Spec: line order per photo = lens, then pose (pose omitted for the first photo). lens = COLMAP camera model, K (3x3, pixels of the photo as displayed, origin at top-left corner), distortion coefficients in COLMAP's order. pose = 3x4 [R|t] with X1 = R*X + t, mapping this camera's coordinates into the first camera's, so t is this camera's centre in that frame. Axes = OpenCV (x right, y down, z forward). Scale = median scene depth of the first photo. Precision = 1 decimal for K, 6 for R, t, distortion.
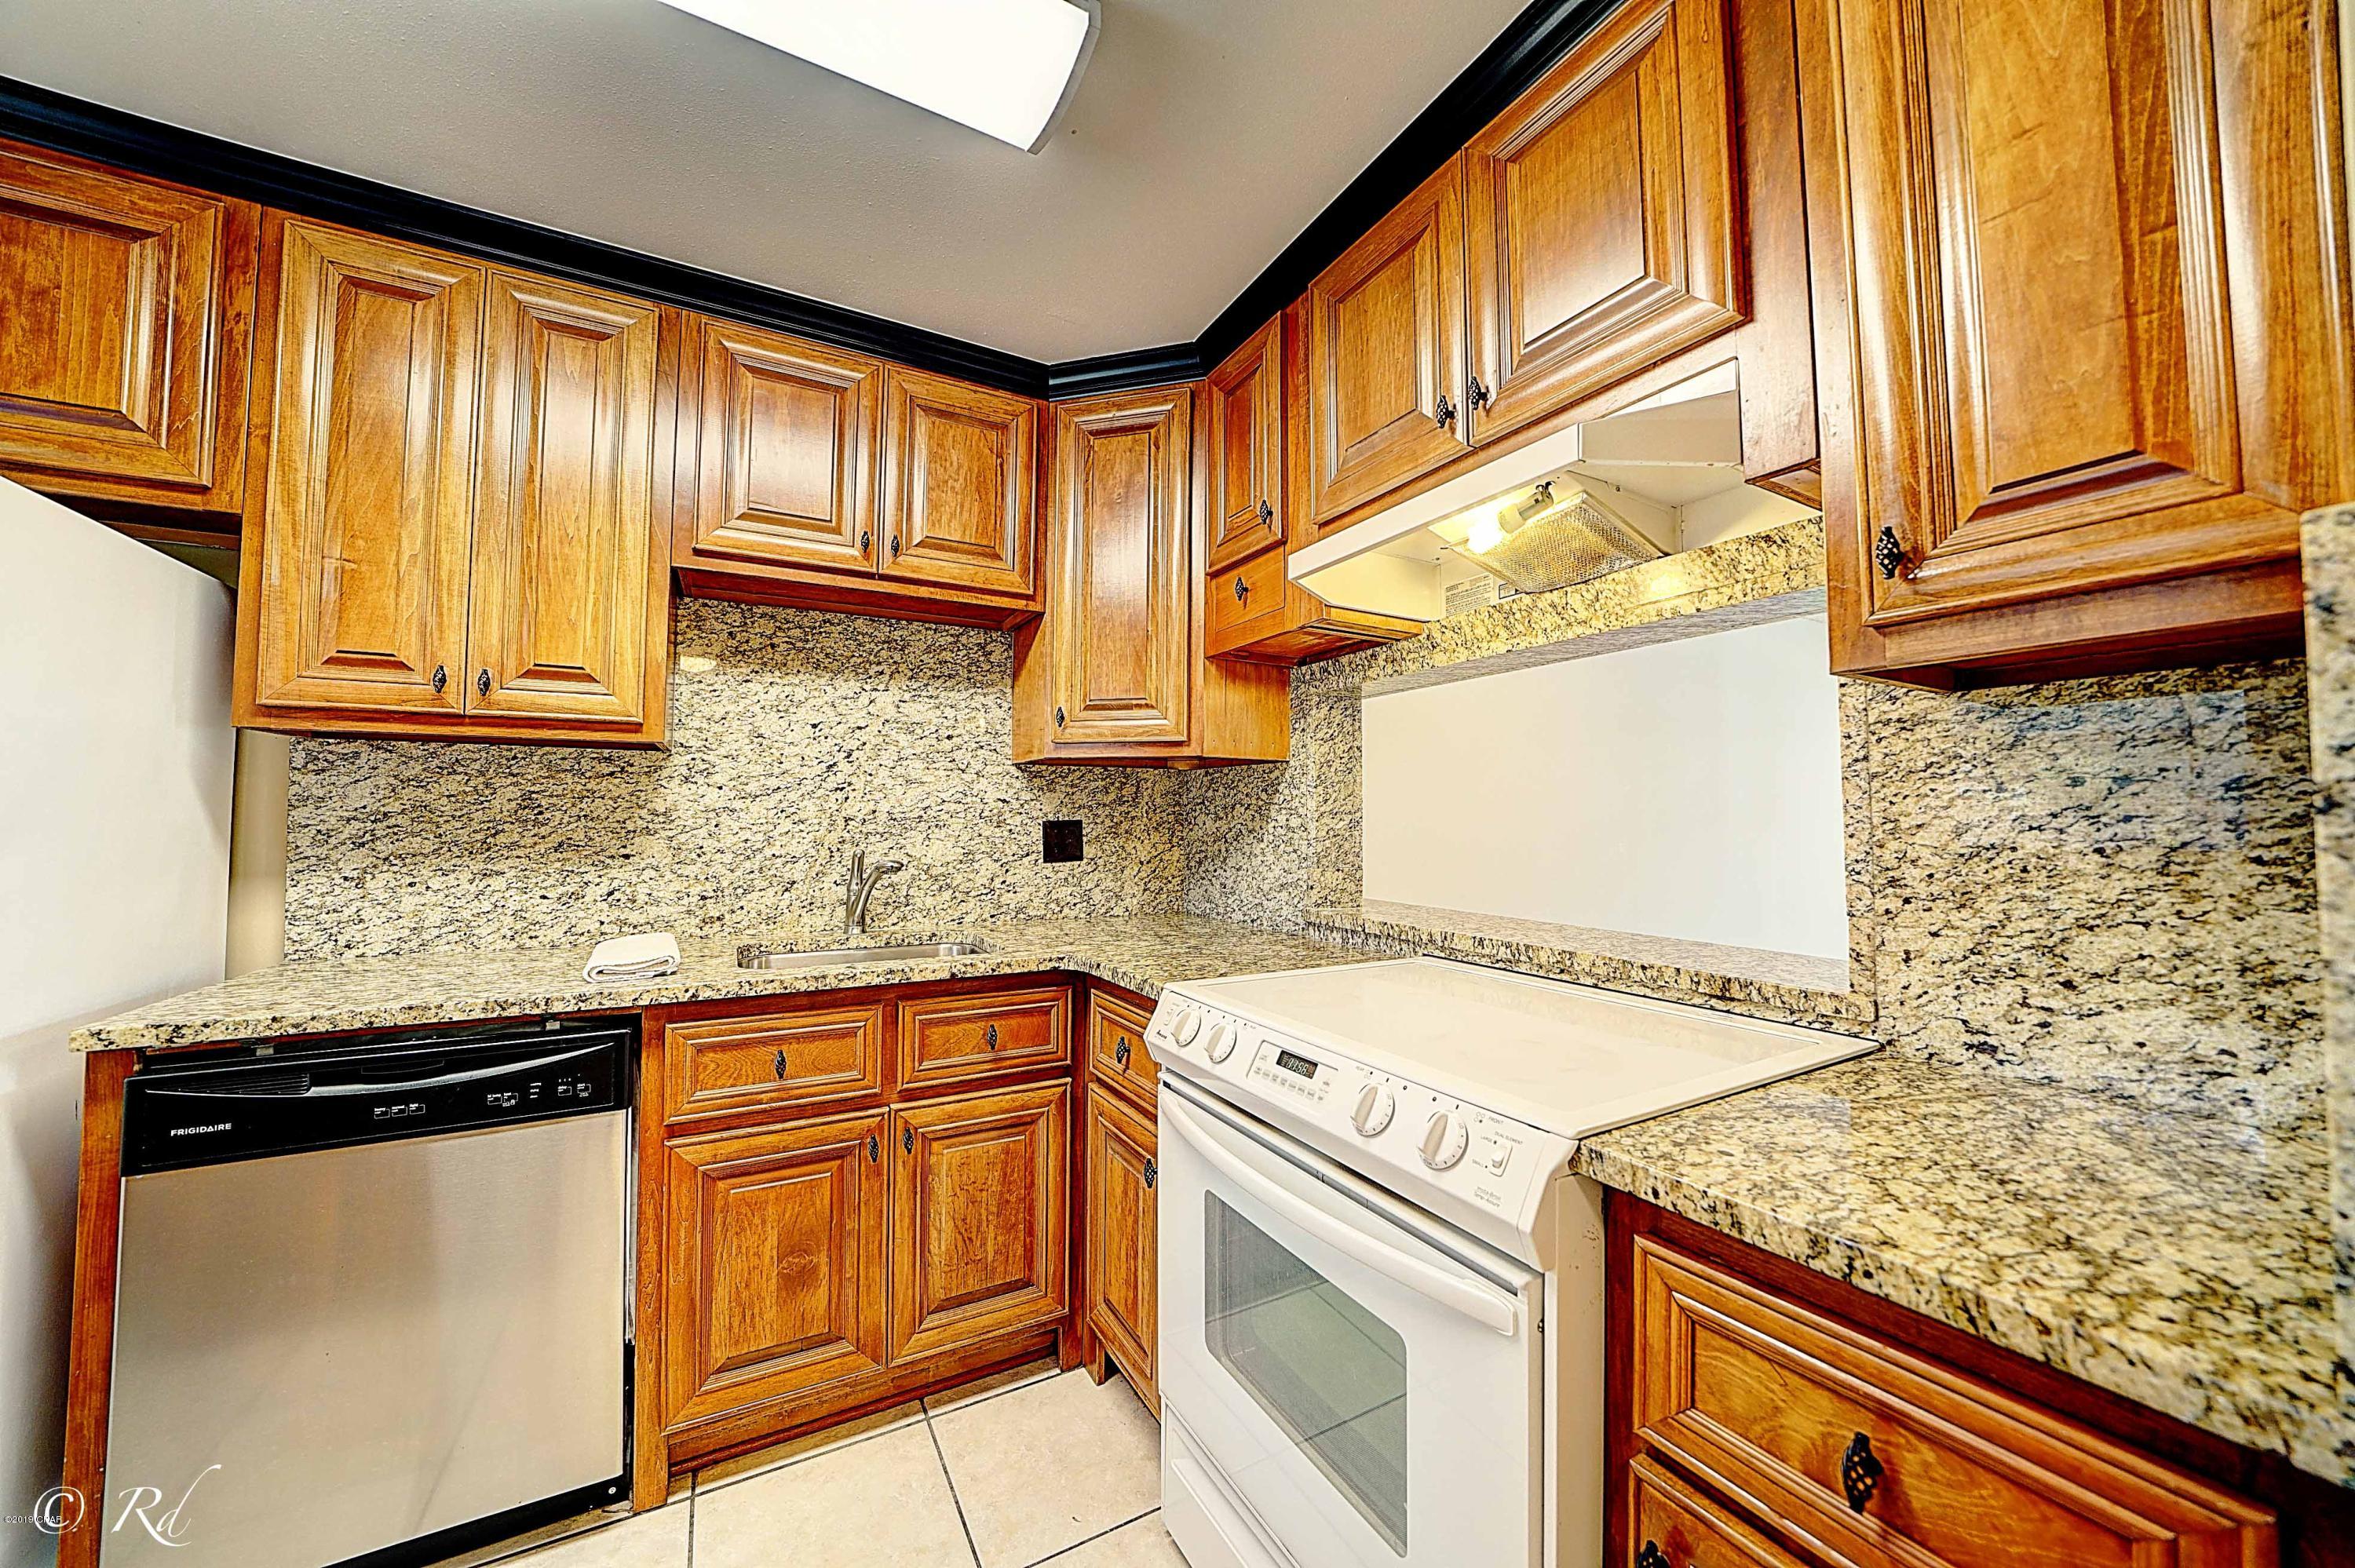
lens RADIAL K [[816.4, 0, 1178.6], [0, 816.4, 782.2], [0, 0, 1]] dist [-0.019392, 0.001393]
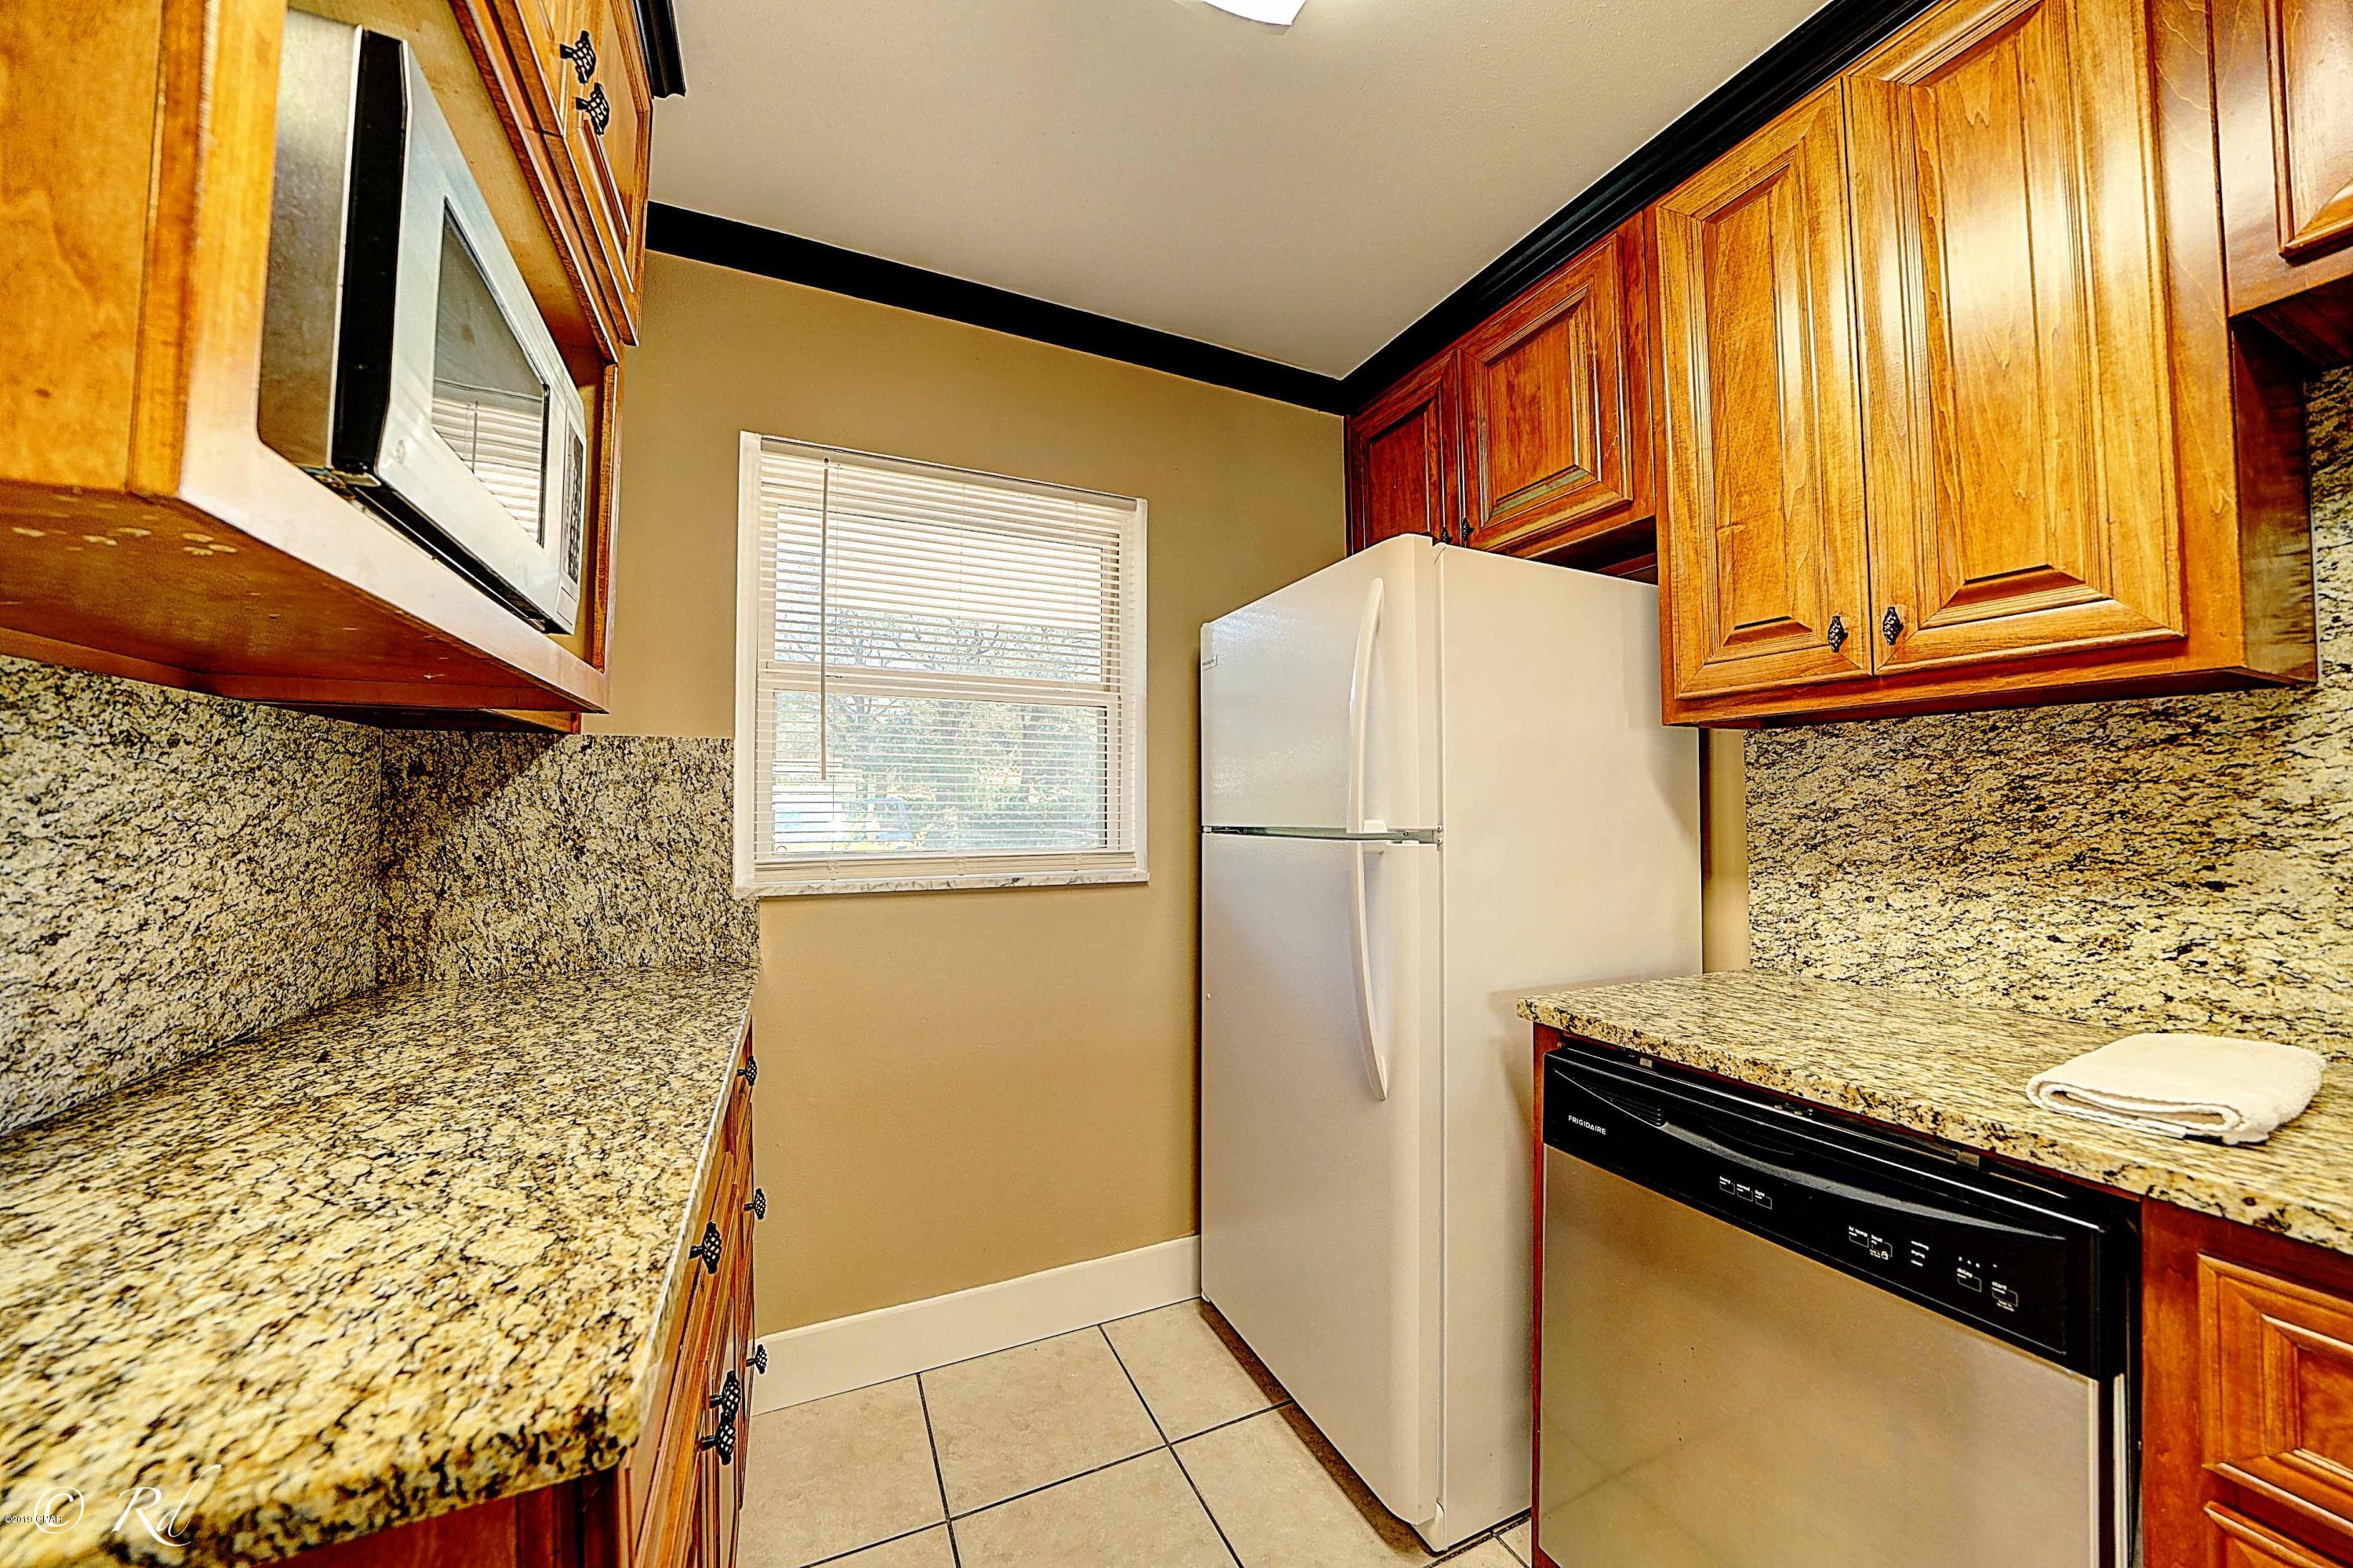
lens RADIAL K [[815.9, 0, 1174.5], [0, 815.9, 782.7], [0, 0, 1]] dist [-0.019392, 0.001393]
pose [[-0.075585, -0.038882, -0.996381, -0.105026], [0.040446, 0.998298, -0.042025, 0.018377], [0.996319, -0.043476, -0.073884, 0.394818]]
